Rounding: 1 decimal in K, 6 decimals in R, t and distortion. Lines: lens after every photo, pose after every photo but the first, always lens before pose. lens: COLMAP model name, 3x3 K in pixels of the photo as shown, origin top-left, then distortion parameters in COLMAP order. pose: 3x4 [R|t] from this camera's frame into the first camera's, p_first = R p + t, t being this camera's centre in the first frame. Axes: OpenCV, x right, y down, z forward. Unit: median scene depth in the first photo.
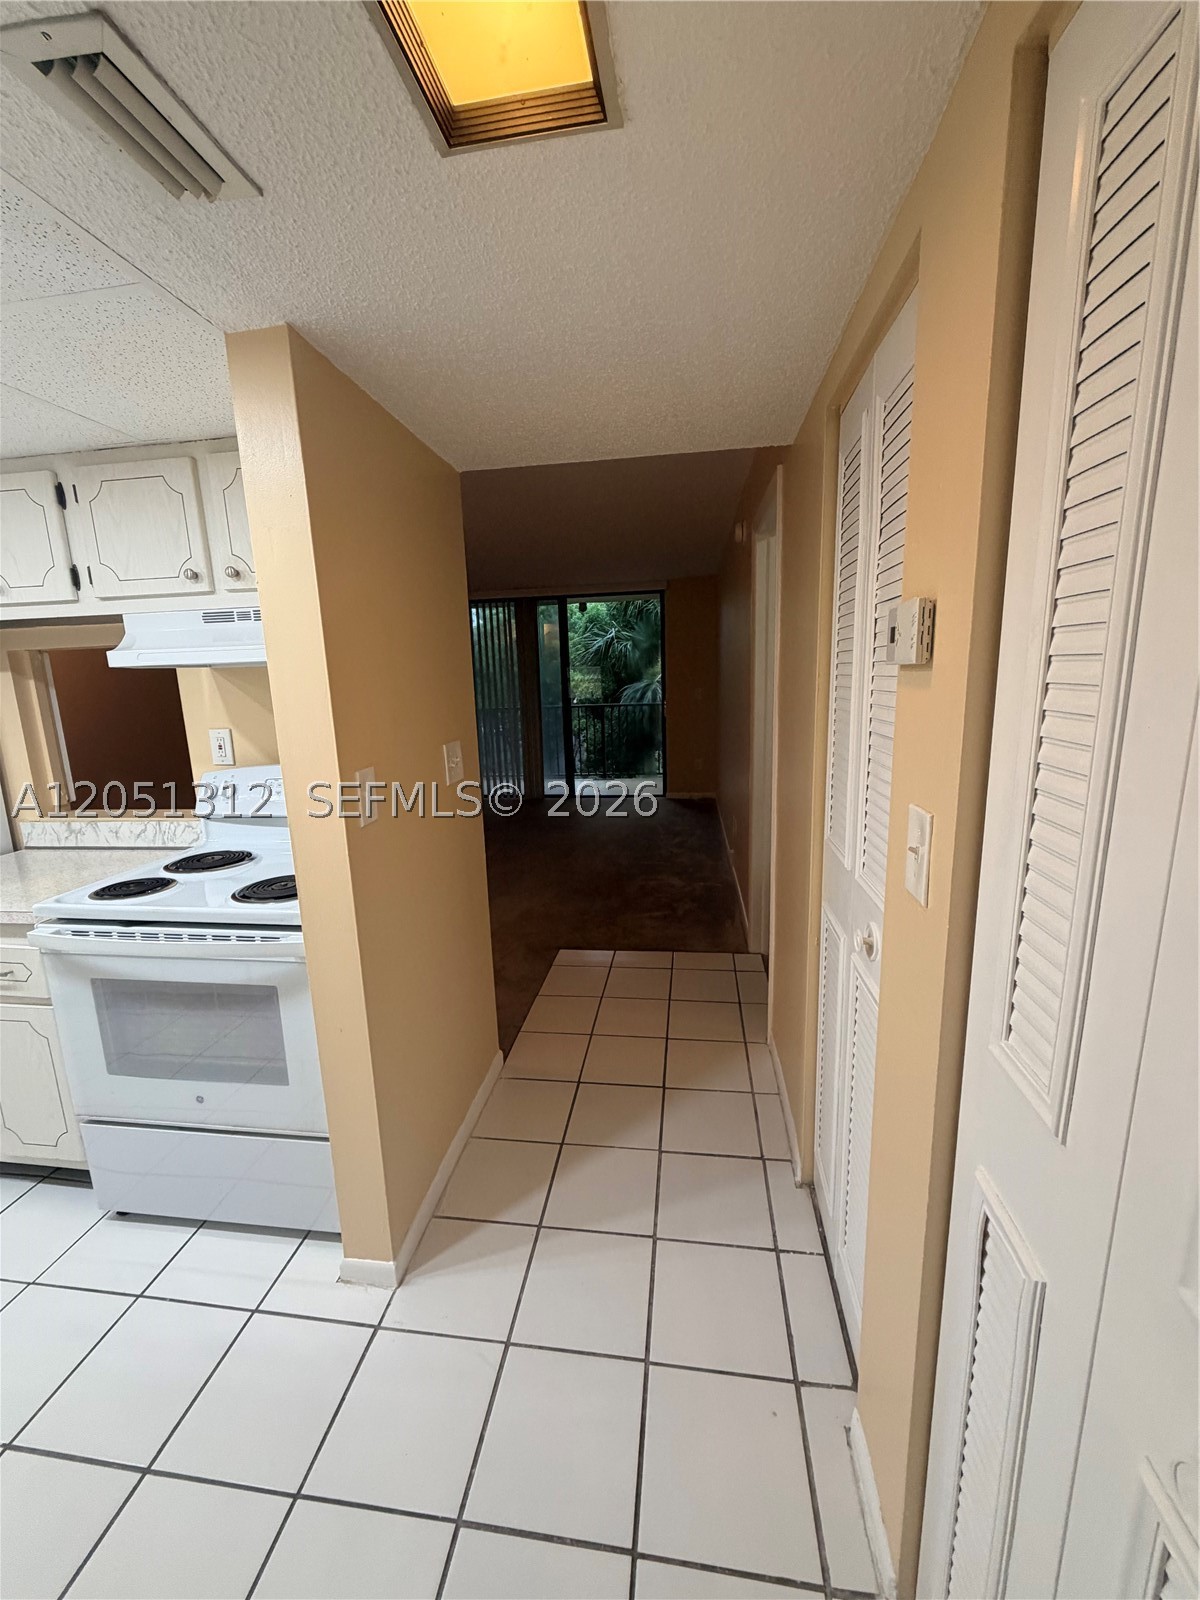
lens RADIAL K [[639.4, 0, 601.3], [0, 639.4, 804.2], [0, 0, 1]] dist [0.001446, -0.000420]
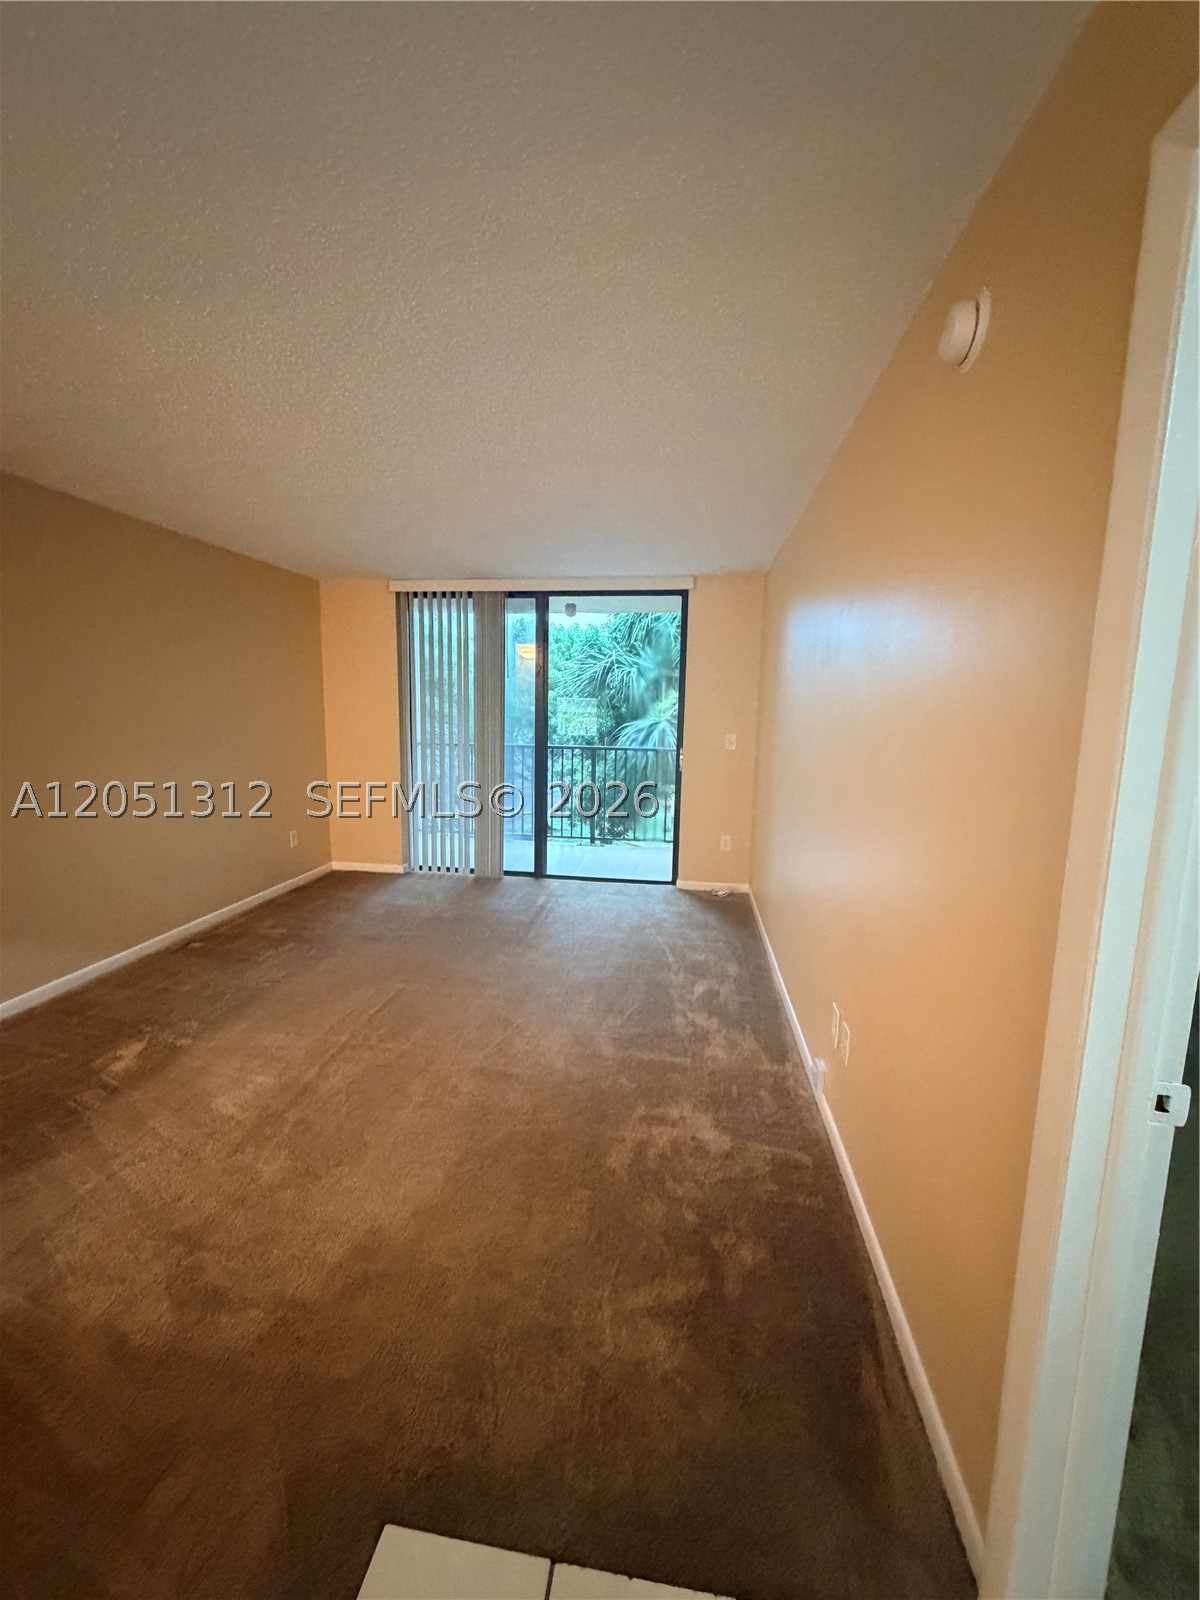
lens RADIAL K [[639.4, 0, 602.9], [0, 639.4, 786.4], [0, 0, 1]] dist [0.001446, -0.000420]
pose [[0.998745, 0.049830, 0.005130, 0.009903], [-0.049245, 0.995440, -0.081698, -0.043834], [-0.009178, 0.081343, 0.996644, 0.231588]]
